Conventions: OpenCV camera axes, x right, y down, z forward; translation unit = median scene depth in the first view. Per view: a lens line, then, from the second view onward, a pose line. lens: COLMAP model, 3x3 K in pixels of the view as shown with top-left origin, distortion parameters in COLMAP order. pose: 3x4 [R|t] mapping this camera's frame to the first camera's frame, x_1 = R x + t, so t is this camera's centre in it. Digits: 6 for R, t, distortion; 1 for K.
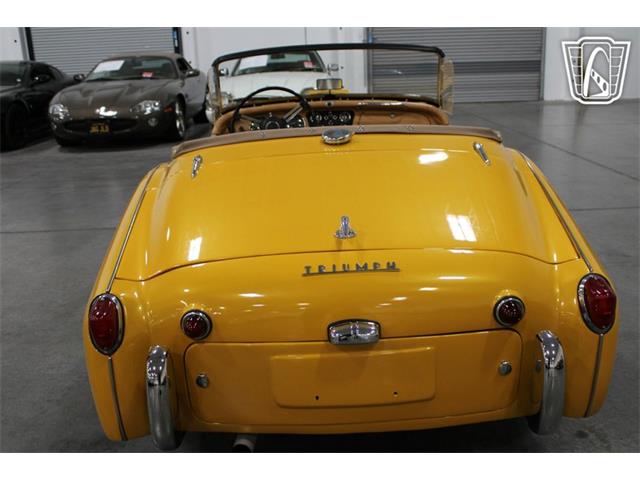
lens RADIAL K [[652.6, 0, 321.6], [0, 652.6, 242.2], [0, 0, 1]] dist [-0.121215, 0.138234]
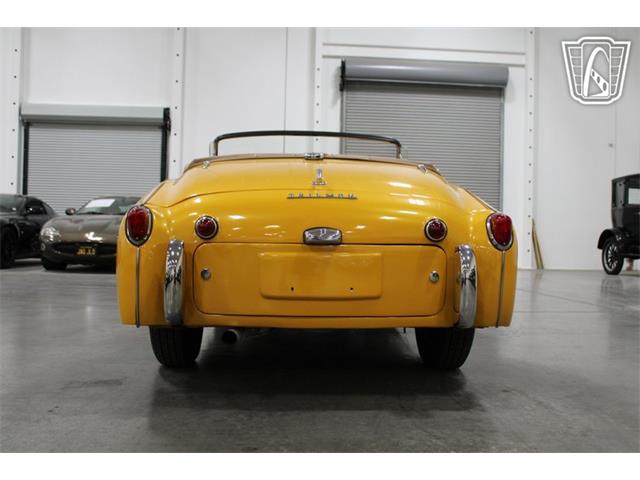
lens RADIAL K [[652.6, 0, 321.6], [0, 652.6, 242.2], [0, 0, 1]] dist [-0.121215, 0.138234]
pose [[0.997380, 0.059194, 0.041586, -0.003742], [-0.045372, 0.959591, -0.277718, 0.228797], [-0.056345, 0.275103, 0.959762, -0.135168]]
